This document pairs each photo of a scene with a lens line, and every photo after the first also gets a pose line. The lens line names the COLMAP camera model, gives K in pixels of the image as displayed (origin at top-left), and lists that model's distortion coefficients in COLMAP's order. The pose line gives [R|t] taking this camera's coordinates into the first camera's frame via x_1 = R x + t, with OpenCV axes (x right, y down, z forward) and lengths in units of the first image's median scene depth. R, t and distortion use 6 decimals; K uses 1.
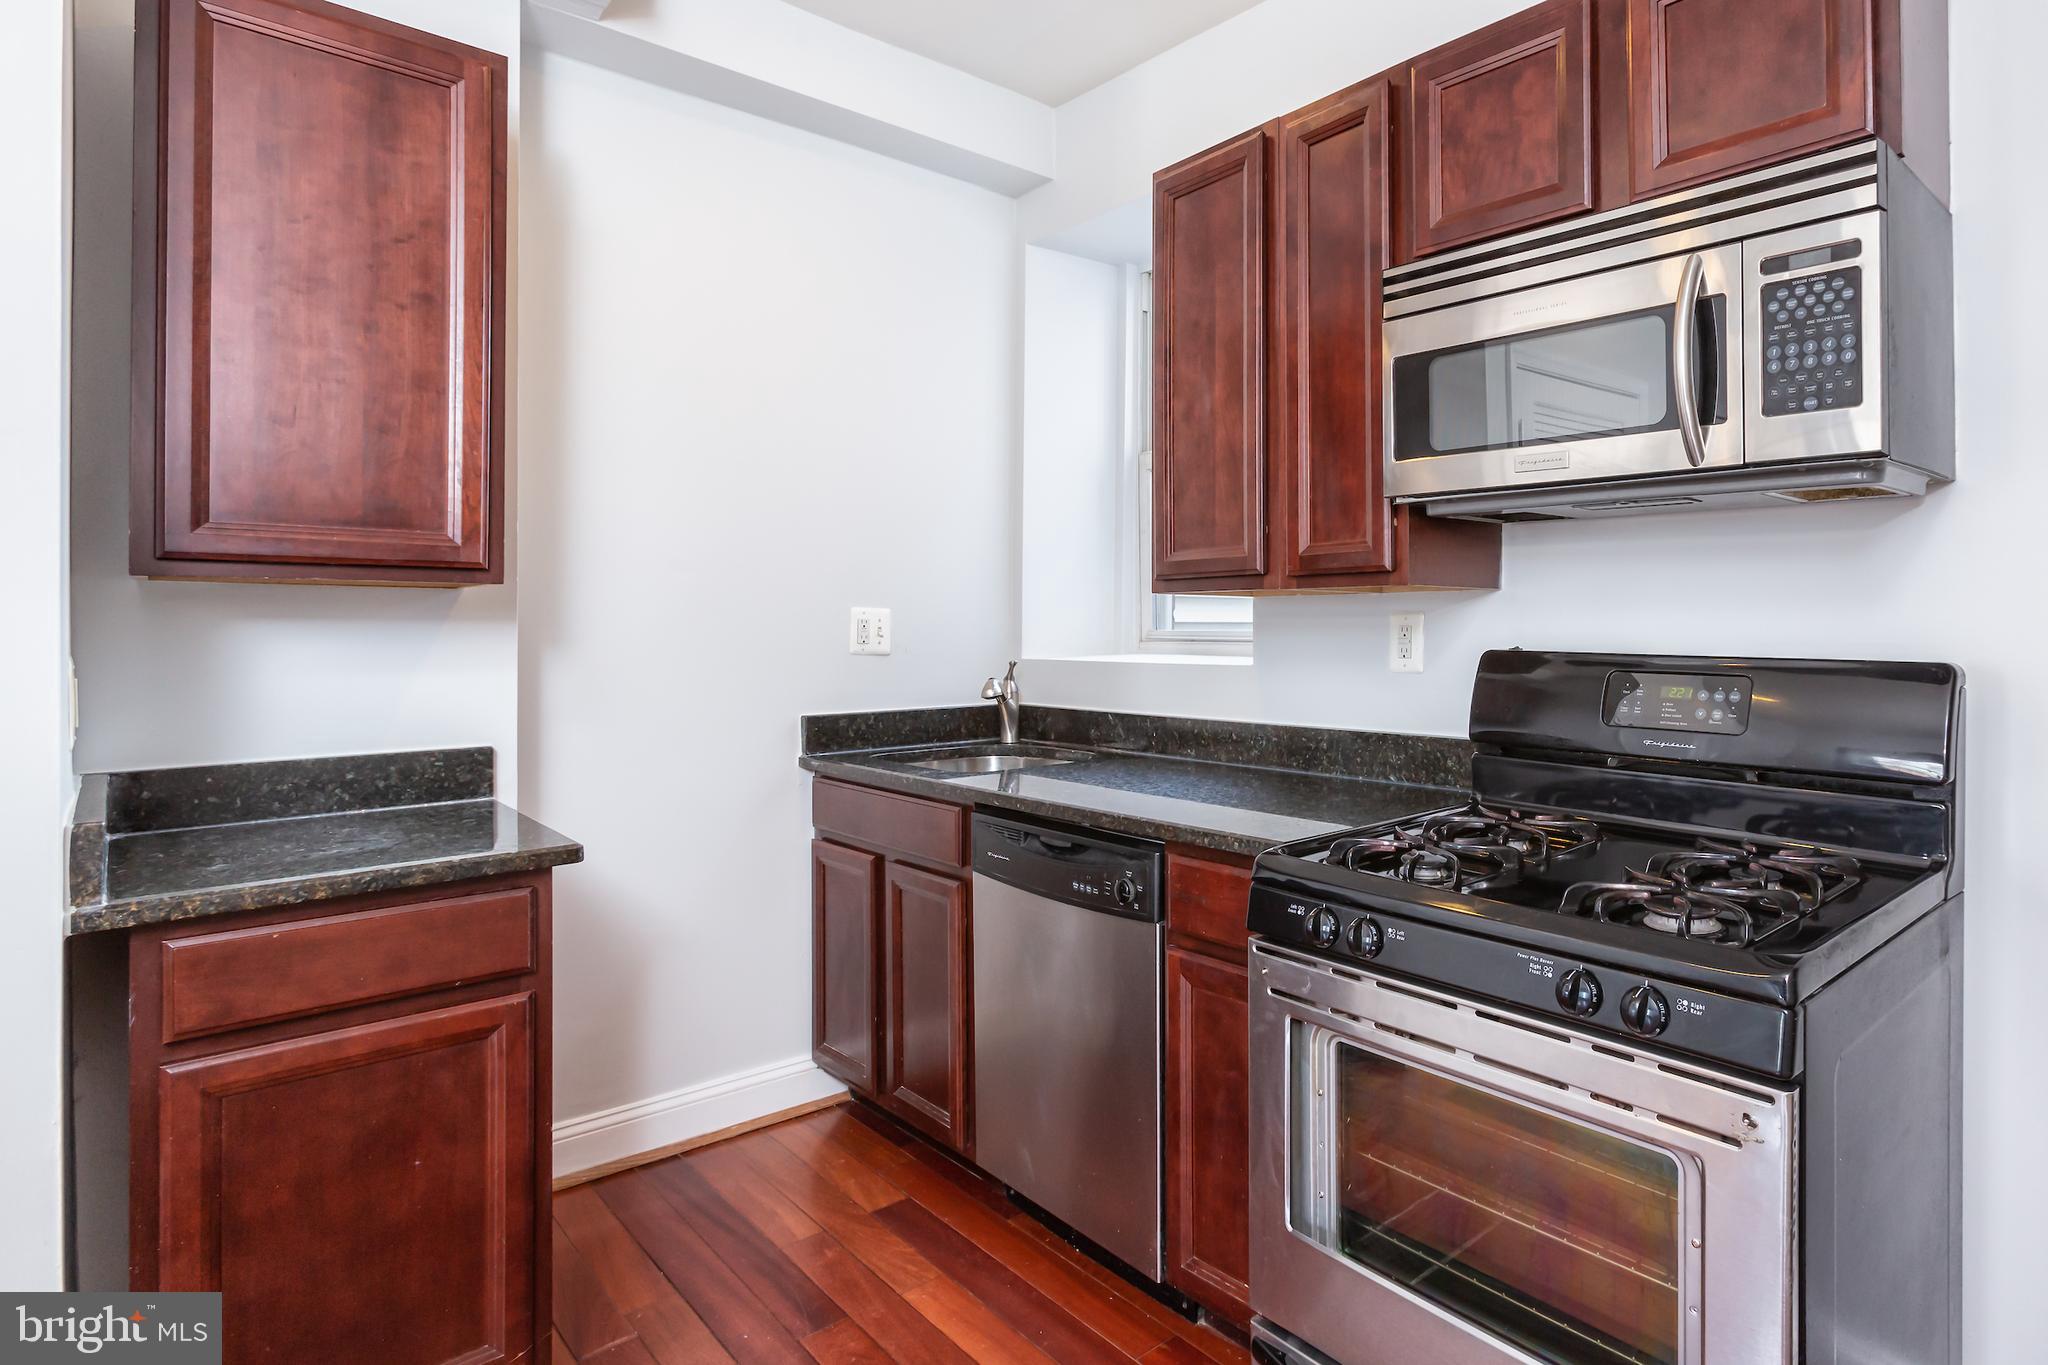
lens RADIAL K [[908.8, 0, 1019.4], [0, 908.8, 681.5], [0, 0, 1]] dist [-0.020015, 0.014376]
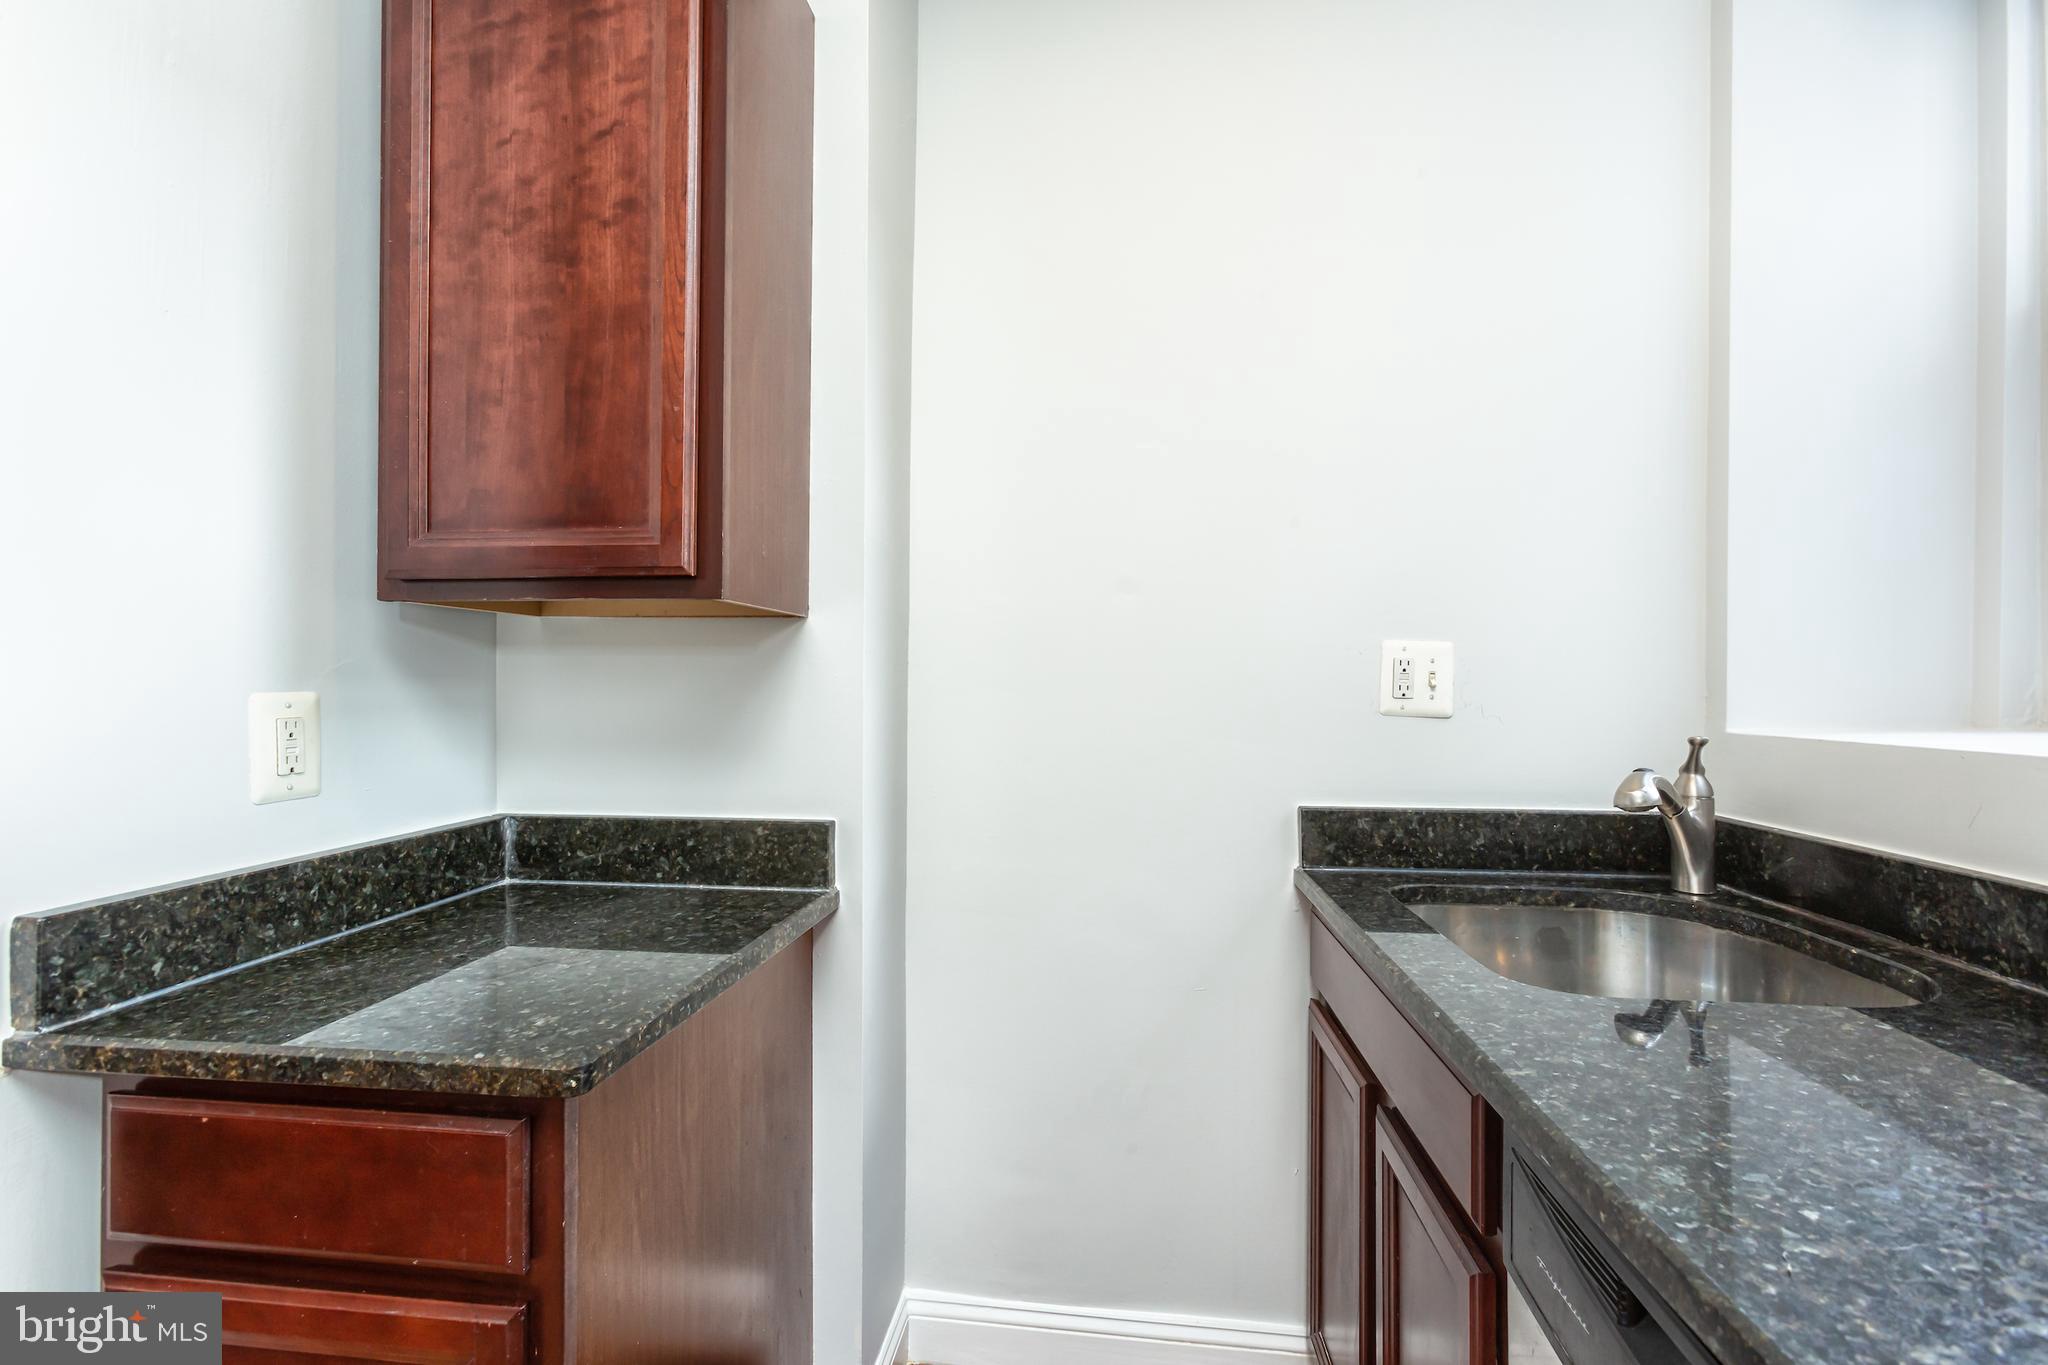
lens RADIAL K [[914.2, 0, 1025.5], [0, 914.2, 673.9], [0, 0, 1]] dist [-0.021673, 0.014714]
pose [[0.772016, -0.000424, -0.635603, 0.027322], [-0.043609, 0.997608, -0.053634, -0.014656], [0.634105, 0.069124, 0.770151, 0.385725]]
